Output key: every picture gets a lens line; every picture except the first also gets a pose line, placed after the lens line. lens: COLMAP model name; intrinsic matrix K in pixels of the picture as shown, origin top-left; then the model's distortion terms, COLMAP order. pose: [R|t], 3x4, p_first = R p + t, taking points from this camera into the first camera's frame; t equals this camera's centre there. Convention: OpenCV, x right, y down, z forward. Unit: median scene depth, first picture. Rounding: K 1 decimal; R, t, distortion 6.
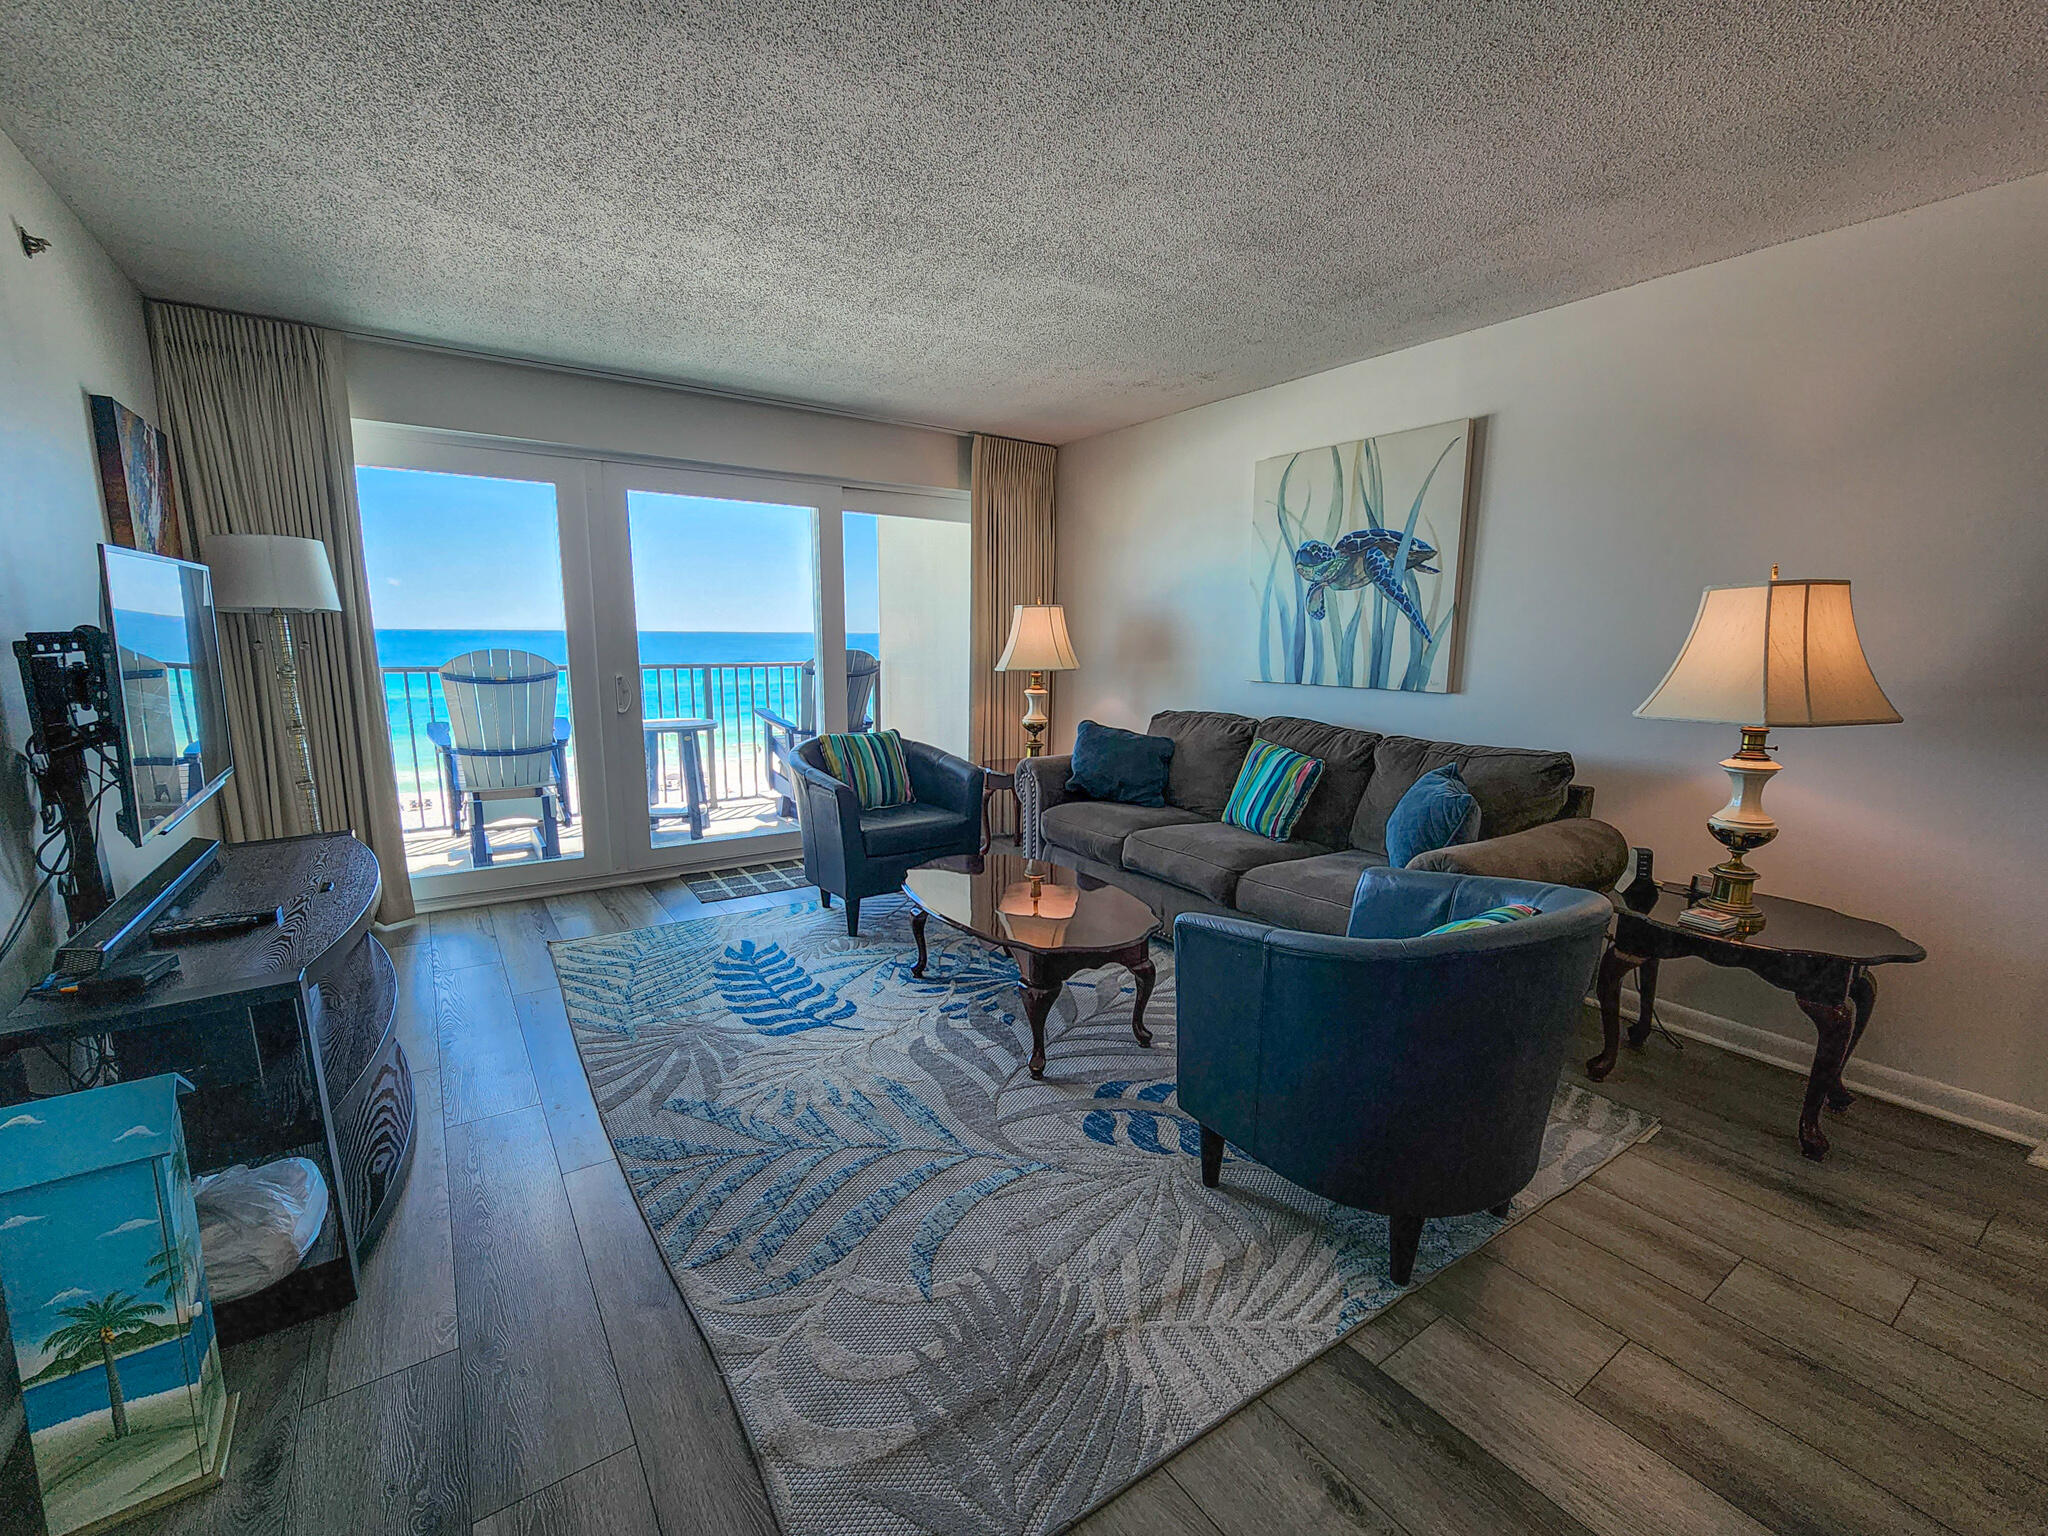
lens RADIAL K [[866.9, 0, 1021.3], [0, 866.9, 789.1], [0, 0, 1]] dist [0.000091, -0.000269]
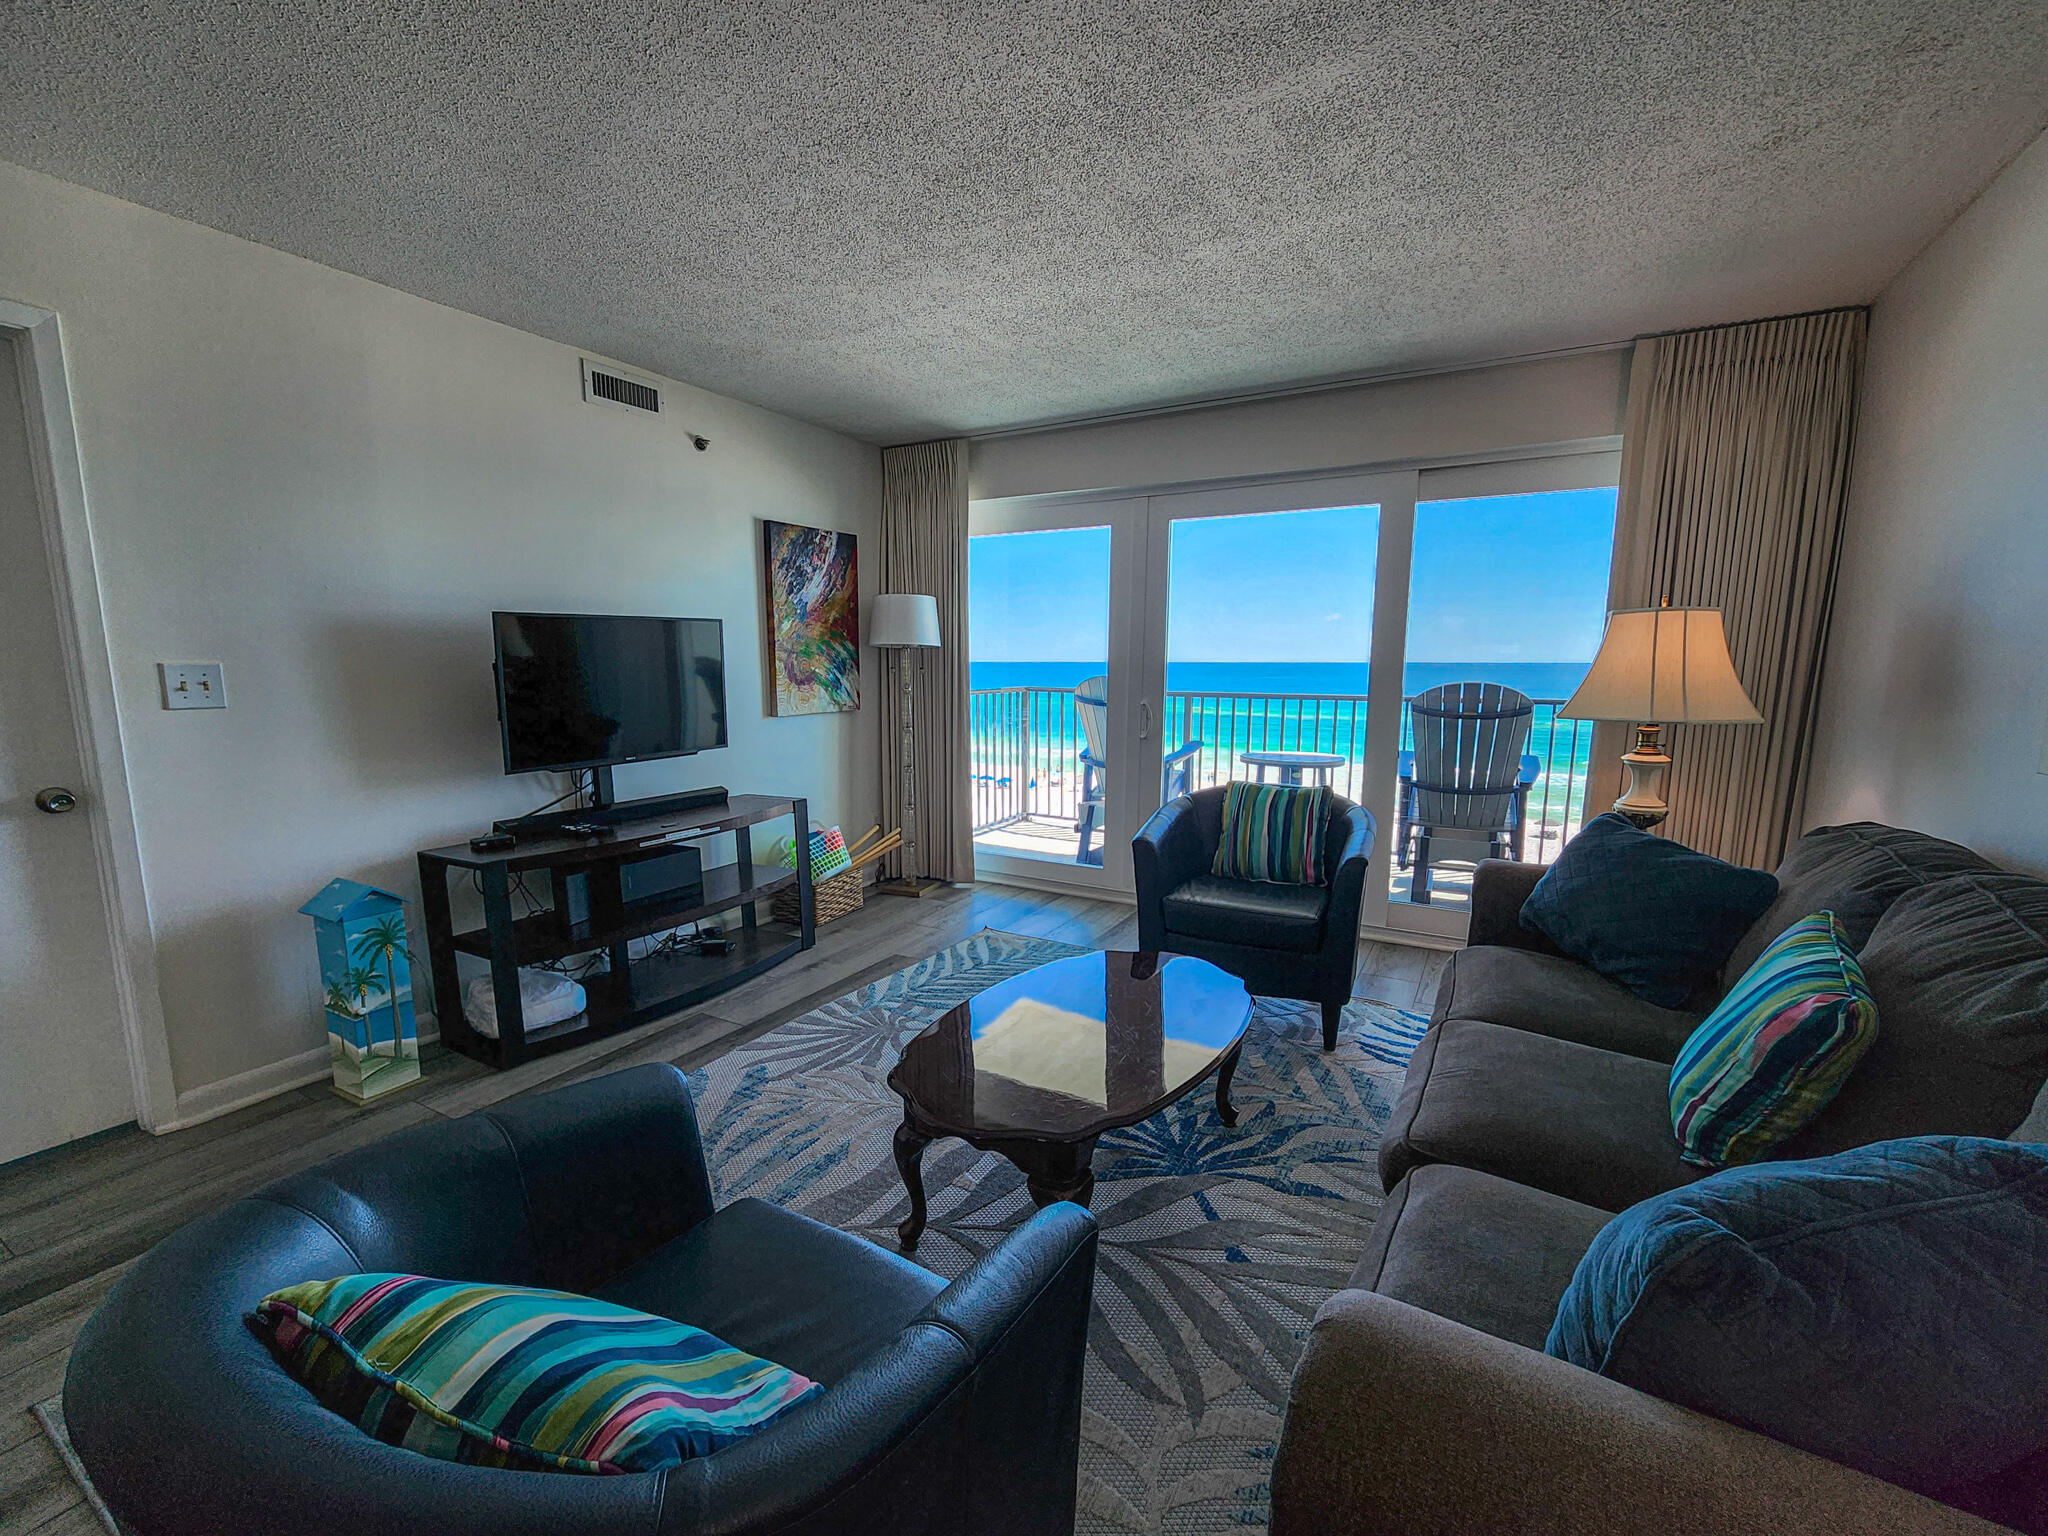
lens RADIAL K [[866.9, 0, 1021.3], [0, 866.9, 789.1], [0, 0, 1]] dist [0.000091, -0.000269]
pose [[0.432463, 0.125263, -0.892908, 0.487166], [-0.158310, 0.985468, 0.061574, -0.083640], [0.887645, 0.114728, 0.446009, 0.510290]]
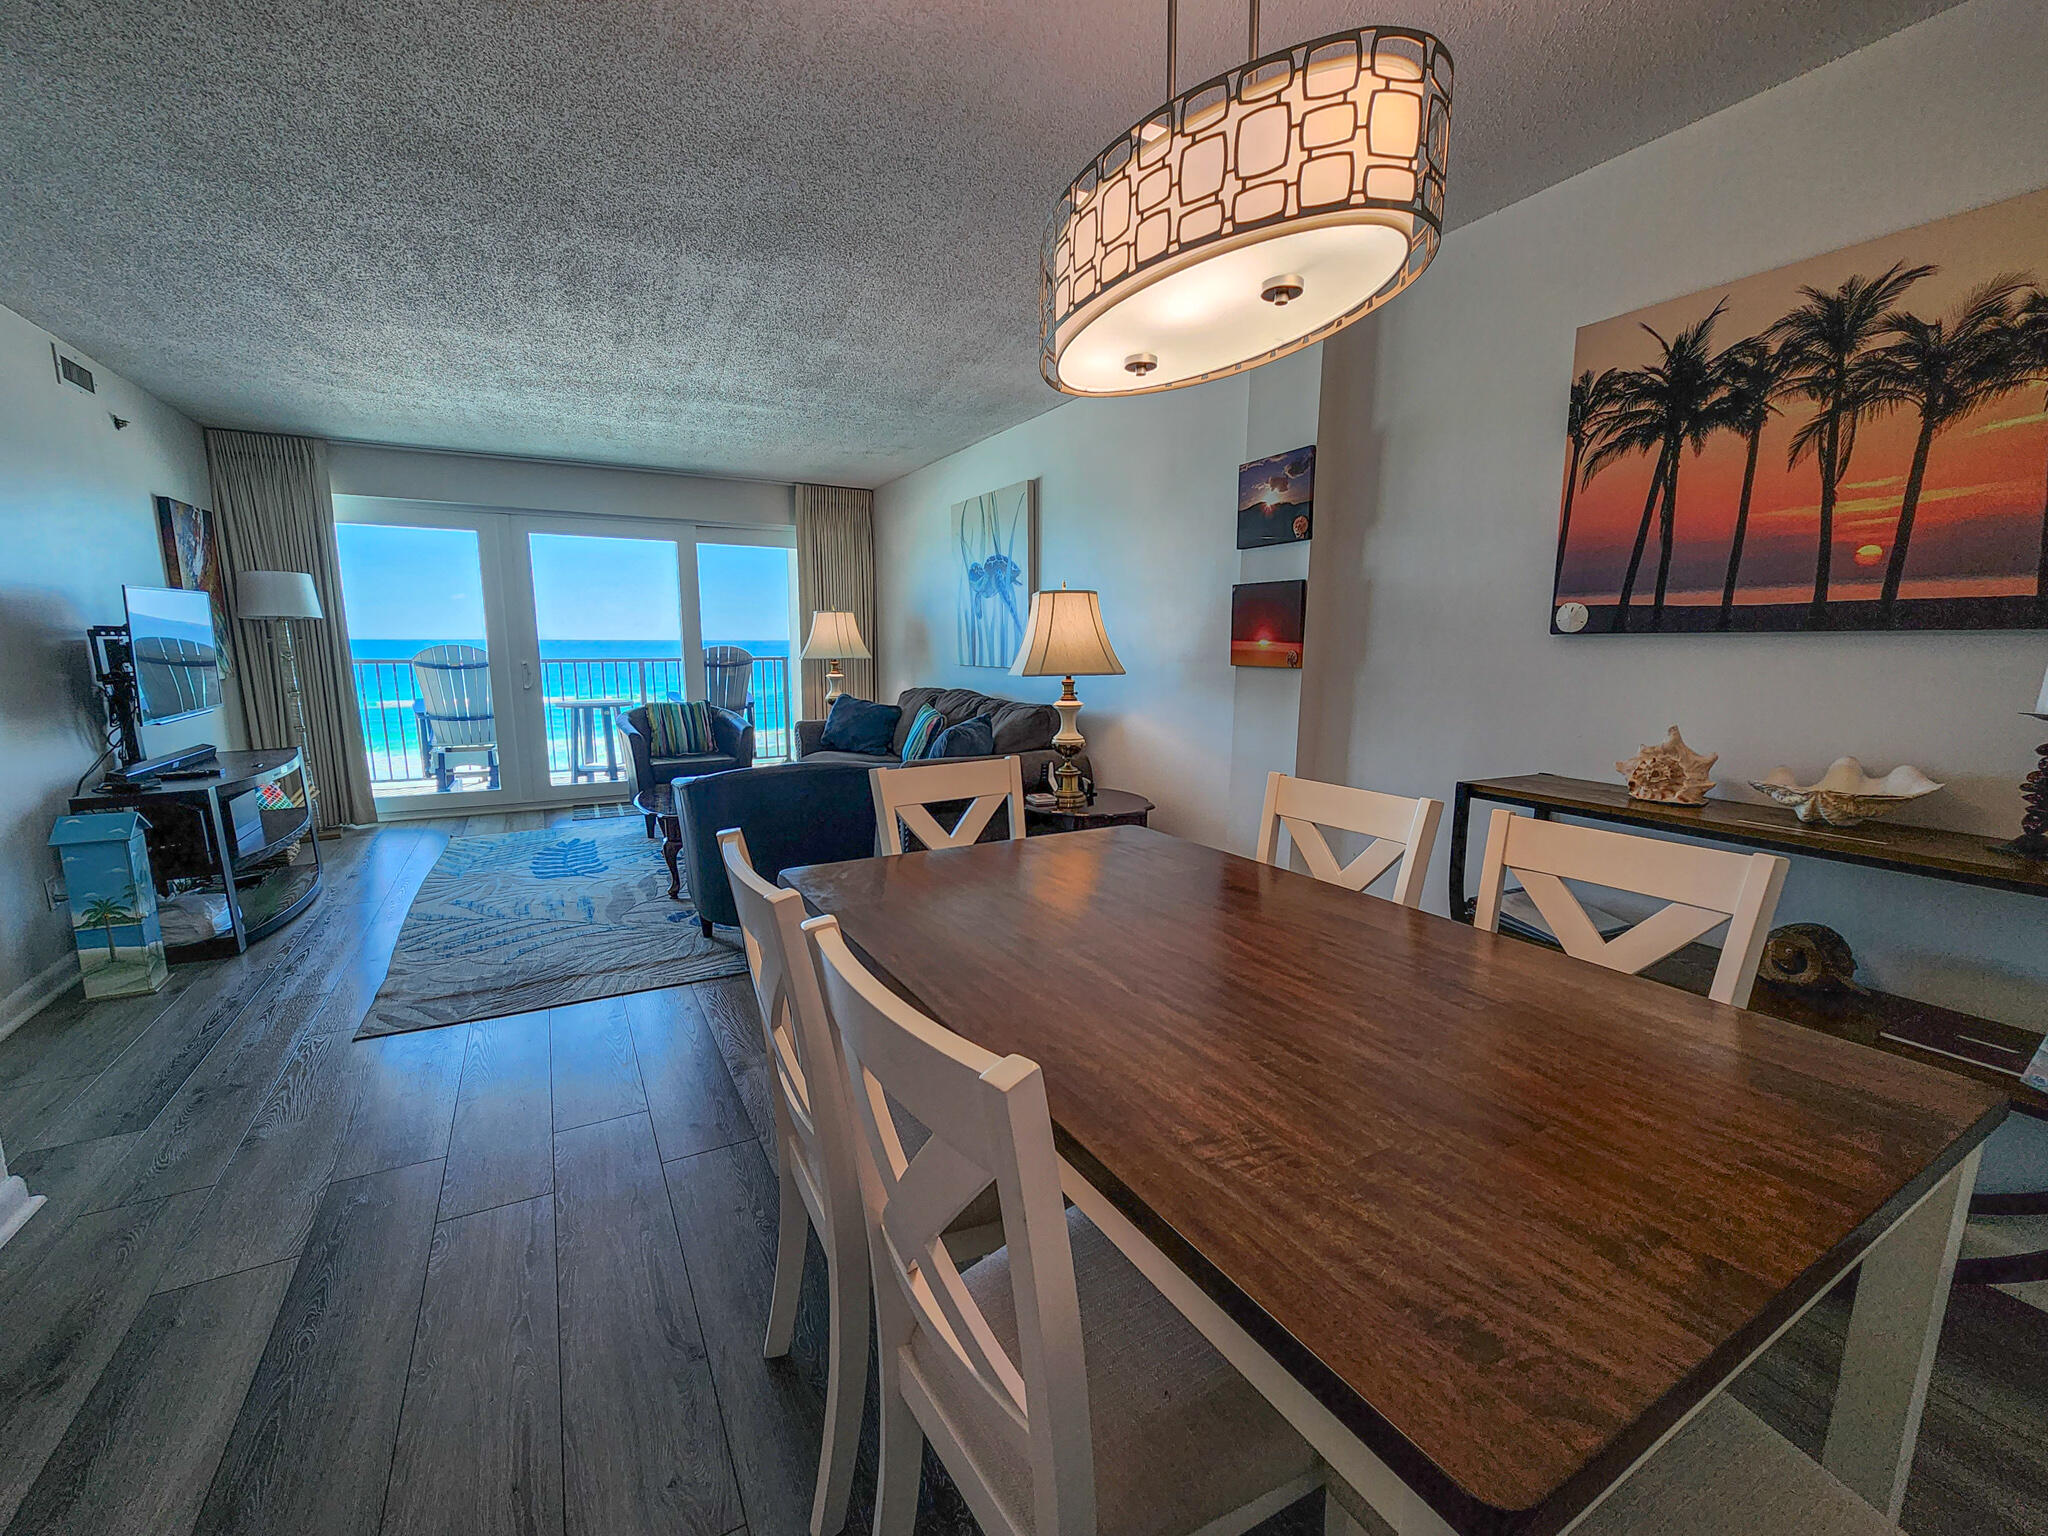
lens RADIAL K [[852.6, 0, 1022.3], [0, 852.6, 793.5], [0, 0, 1]] dist [-0.001281, -0.000430]
pose [[0.995205, 0.012205, -0.097051, 0.595361], [-0.012261, 0.999925, 0.000019, 0.091161], [0.097044, 0.001171, 0.995279, -0.387258]]
